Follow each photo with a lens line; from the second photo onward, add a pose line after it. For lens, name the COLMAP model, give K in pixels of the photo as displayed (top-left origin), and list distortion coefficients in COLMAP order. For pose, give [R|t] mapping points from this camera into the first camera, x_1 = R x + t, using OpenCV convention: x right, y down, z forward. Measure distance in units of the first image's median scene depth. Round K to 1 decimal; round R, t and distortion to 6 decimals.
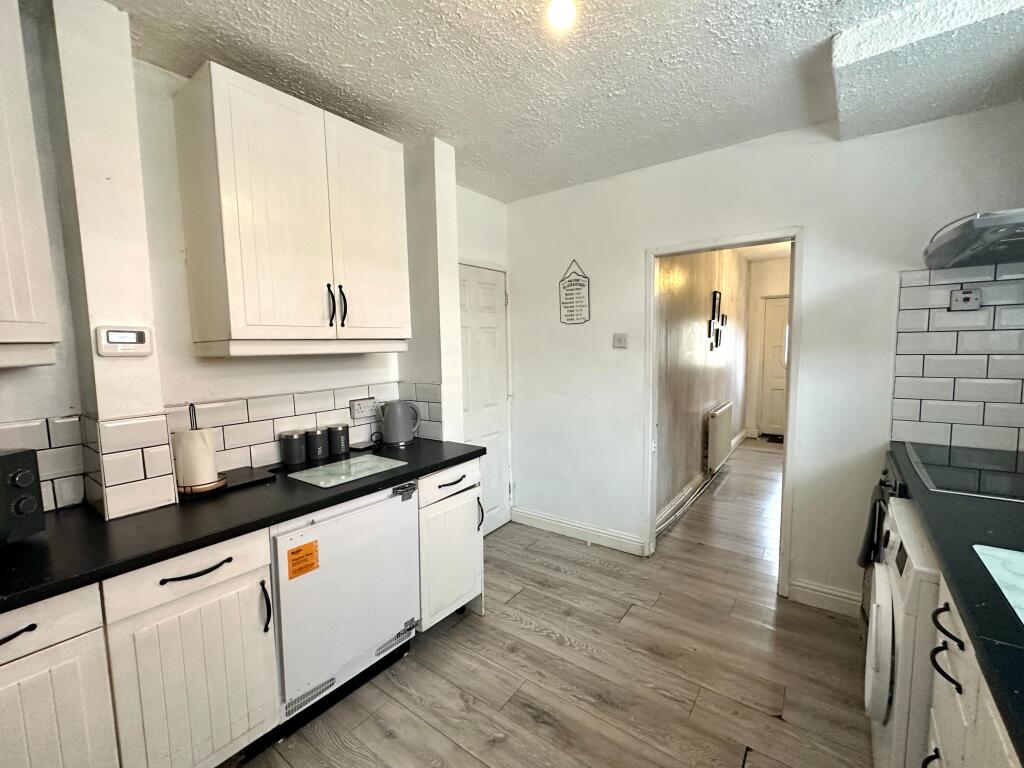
lens RADIAL K [[437.4, 0, 512.0], [0, 437.4, 384.0], [0, 0, 1]] dist [-0.000958, -0.000009]
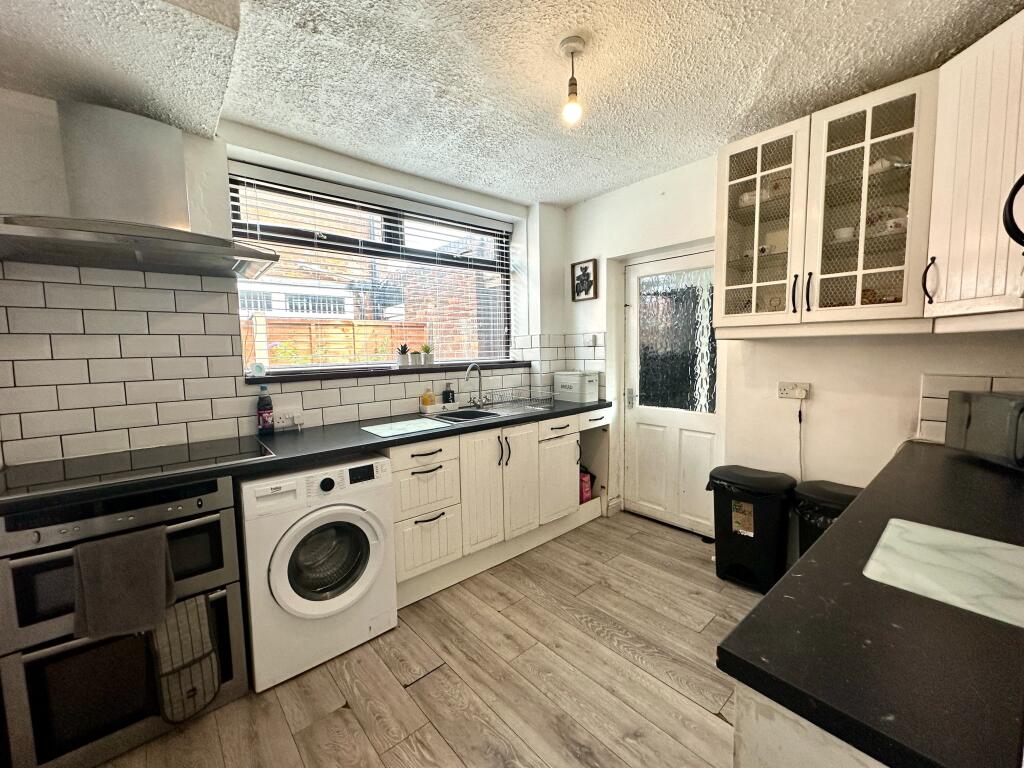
lens RADIAL K [[412.0, 0, 512.0], [0, 412.0, 384.0], [0, 0, 1]] dist [0.000178, 0.000469]
pose [[-0.976368, 0.016376, 0.215492, 0.016081], [0.054422, 0.983622, 0.171829, -0.114889], [-0.209149, 0.179496, -0.961269, 1.657729]]
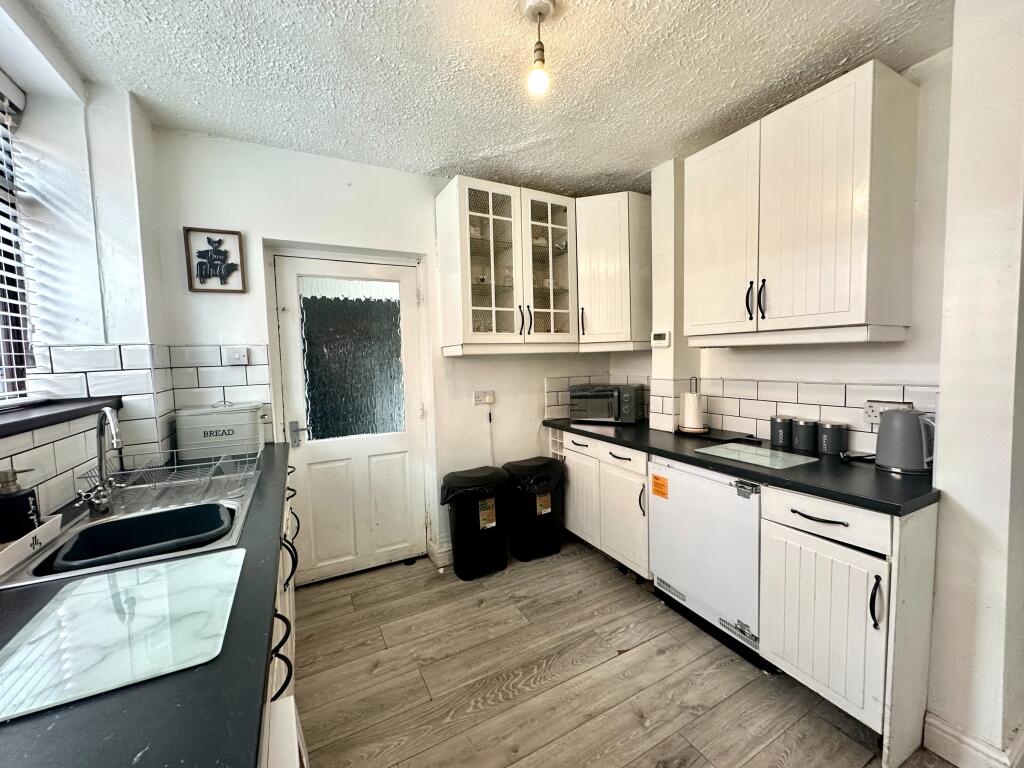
lens RADIAL K [[412.0, 0, 512.0], [0, 412.0, 384.0], [0, 0, 1]] dist [0.000178, 0.000469]
pose [[-0.428226, 0.087801, -0.899396, 0.840605], [-0.049829, 0.991460, 0.120514, -0.071999], [0.902297, 0.096423, -0.420194, 0.974538]]
